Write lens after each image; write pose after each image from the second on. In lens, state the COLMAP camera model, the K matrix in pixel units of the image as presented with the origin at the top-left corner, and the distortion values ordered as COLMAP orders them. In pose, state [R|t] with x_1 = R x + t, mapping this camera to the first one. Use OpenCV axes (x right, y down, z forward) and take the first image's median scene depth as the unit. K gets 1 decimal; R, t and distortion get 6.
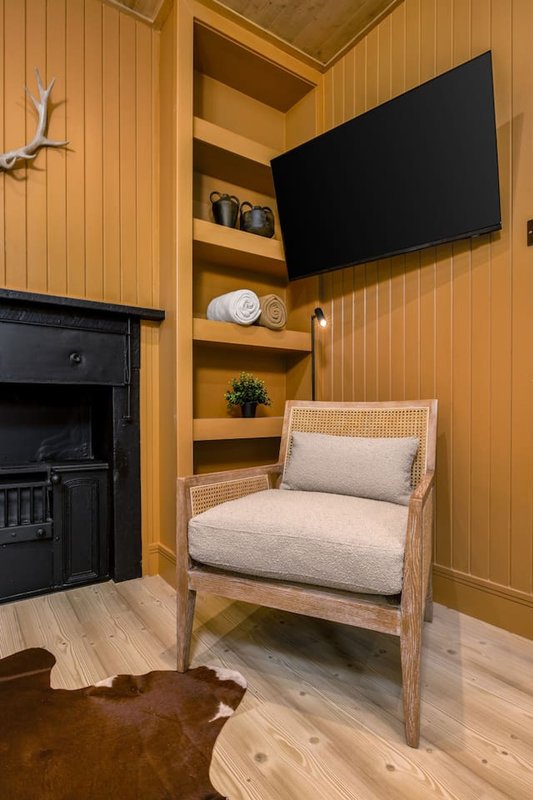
lens RADIAL K [[443.2, 0, 267.3], [0, 443.2, 416.4], [0, 0, 1]] dist [-0.001844, -0.000461]
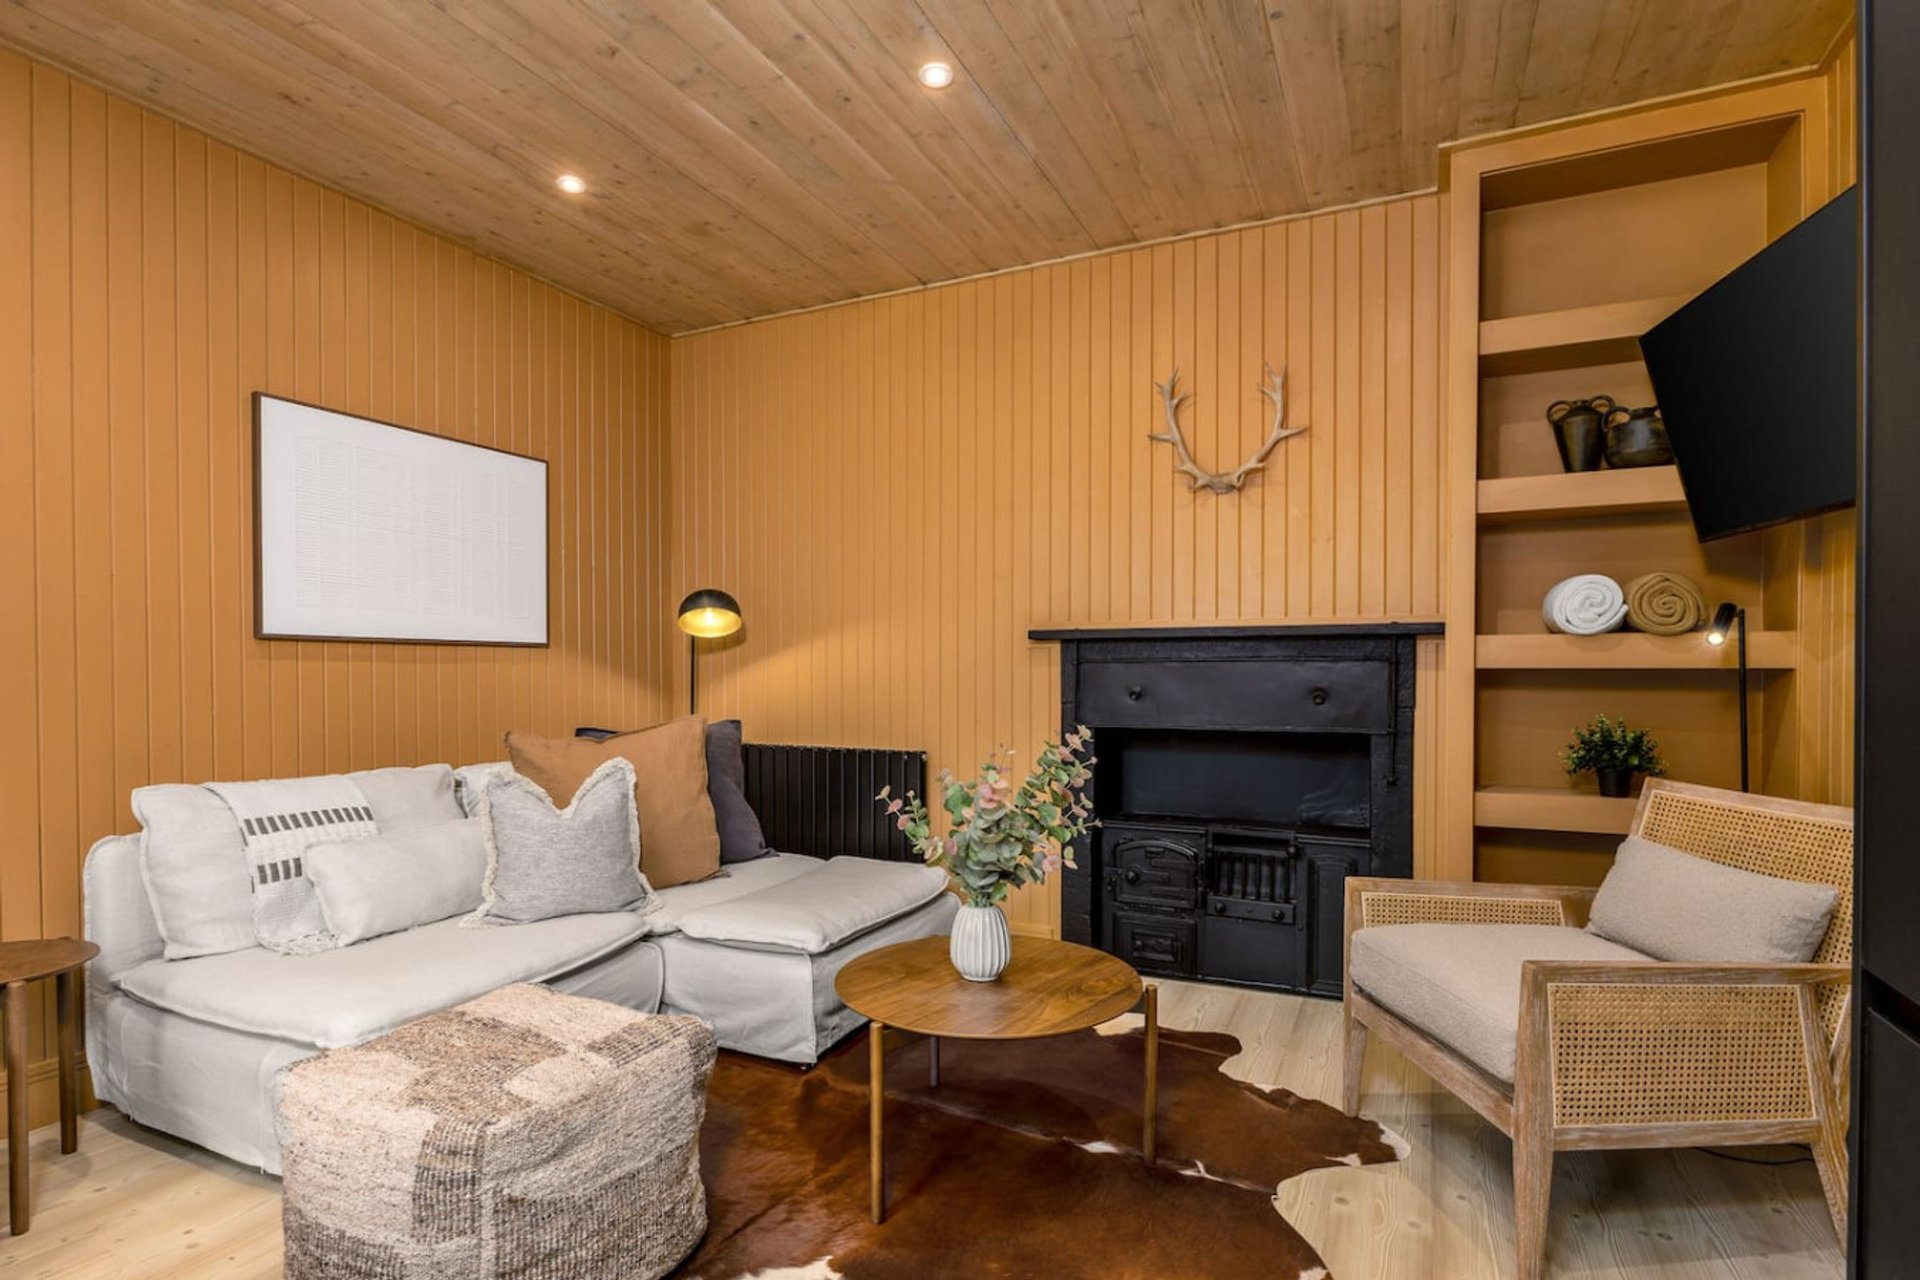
lens RADIAL K [[993.3, 0, 959.7], [0, 993.3, 677.1], [0, 0, 1]] dist [0.014190, -0.000116]
pose [[0.488281, 0.009714, -0.872632, 0.767907], [-0.012208, 0.999916, 0.004300, -0.167678], [0.872601, 0.008554, 0.488359, -0.385277]]
